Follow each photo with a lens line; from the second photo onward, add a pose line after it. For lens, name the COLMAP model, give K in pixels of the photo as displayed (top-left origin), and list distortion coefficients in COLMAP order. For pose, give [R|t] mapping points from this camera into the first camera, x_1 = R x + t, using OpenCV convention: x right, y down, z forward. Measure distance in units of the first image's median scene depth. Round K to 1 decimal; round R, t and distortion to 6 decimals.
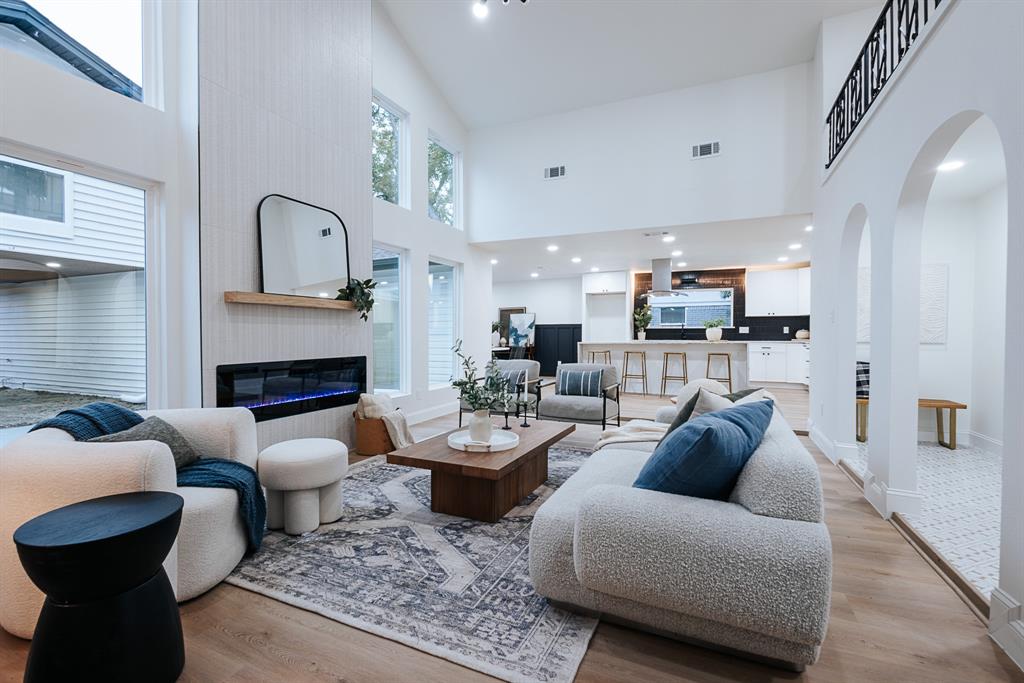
lens RADIAL K [[466.2, 0, 511.1], [0, 466.2, 340.5], [0, 0, 1]] dist [0.007612, -0.001370]
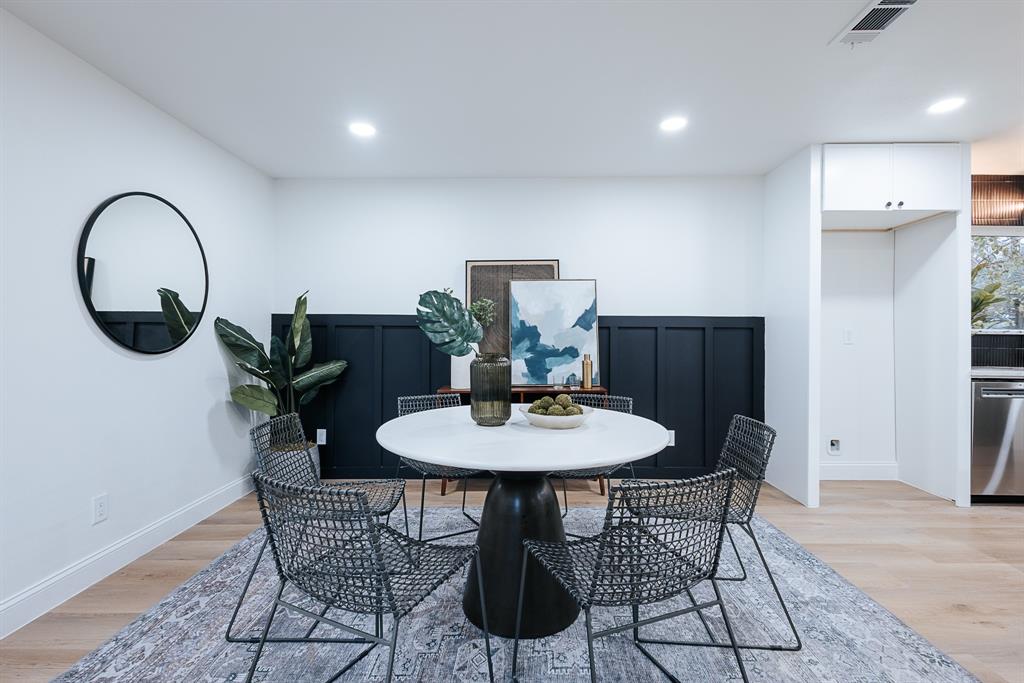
lens RADIAL K [[466.2, 0, 515.5], [0, 466.2, 339.7], [0, 0, 1]] dist [0.007612, -0.001370]
pose [[0.915411, 0.008669, 0.402428, -0.124184], [-0.002619, 0.999875, -0.015581, -0.012931], [-0.402513, 0.013209, 0.915319, 0.728215]]
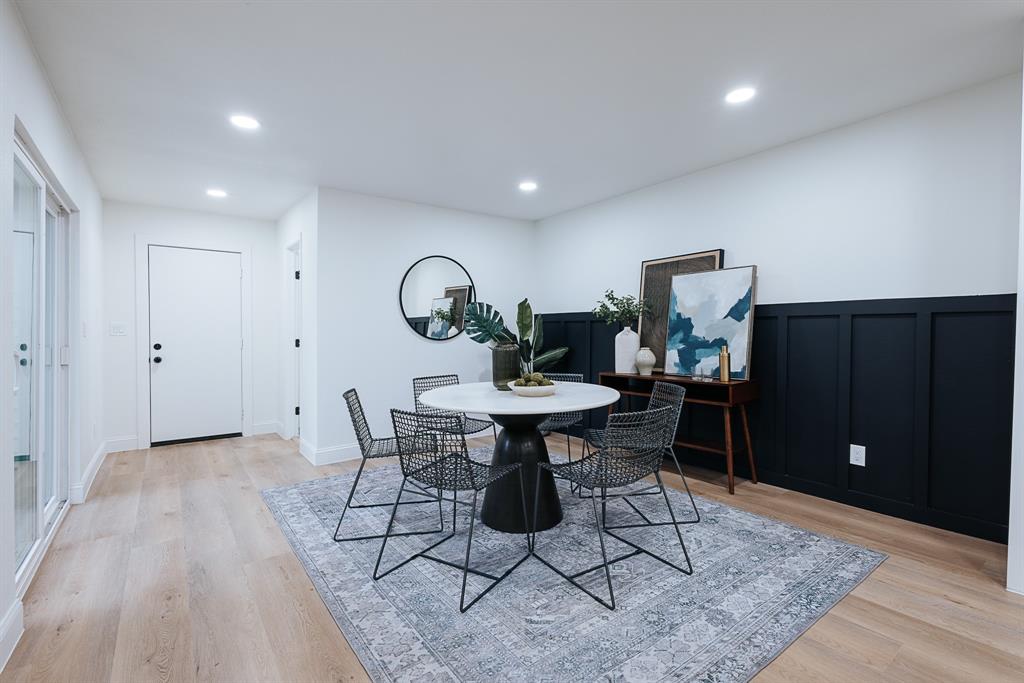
lens RADIAL K [[466.2, 0, 521.1], [0, 466.2, 340.6], [0, 0, 1]] dist [0.007612, -0.001370]
pose [[0.880252, 0.012963, -0.474329, 0.061623], [-0.009389, 0.999907, 0.009901, -0.013449], [0.474413, -0.004262, 0.880292, 0.671173]]
